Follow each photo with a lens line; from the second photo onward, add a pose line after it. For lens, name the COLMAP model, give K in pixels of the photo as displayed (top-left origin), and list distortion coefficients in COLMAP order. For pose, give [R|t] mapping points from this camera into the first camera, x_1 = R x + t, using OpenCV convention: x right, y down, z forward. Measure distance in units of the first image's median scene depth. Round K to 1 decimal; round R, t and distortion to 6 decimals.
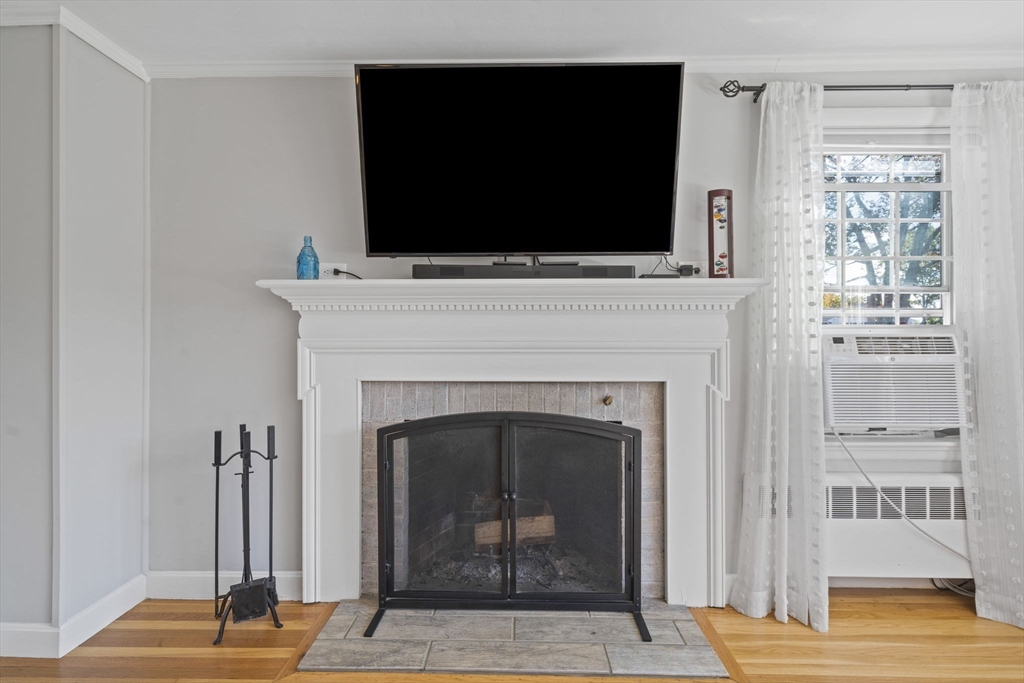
lens RADIAL K [[542.8, 0, 510.5], [0, 542.8, 335.5], [0, 0, 1]] dist [-0.002990, 0.004638]
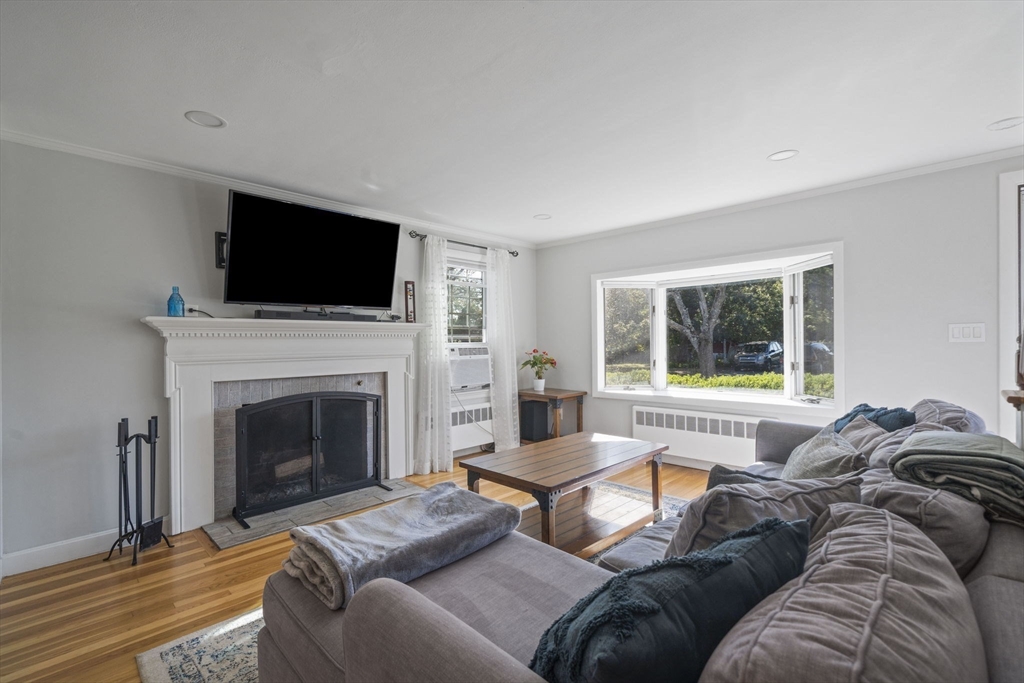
lens RADIAL K [[453.6, 0, 510.2], [0, 453.6, 340.7], [0, 0, 1]] dist [0.001384, 0.000228]
pose [[0.682876, -0.004332, 0.730521, -0.654758], [0.002998, 0.999991, 0.003127, -0.036576], [-0.730528, 0.000055, 0.682883, -0.515320]]
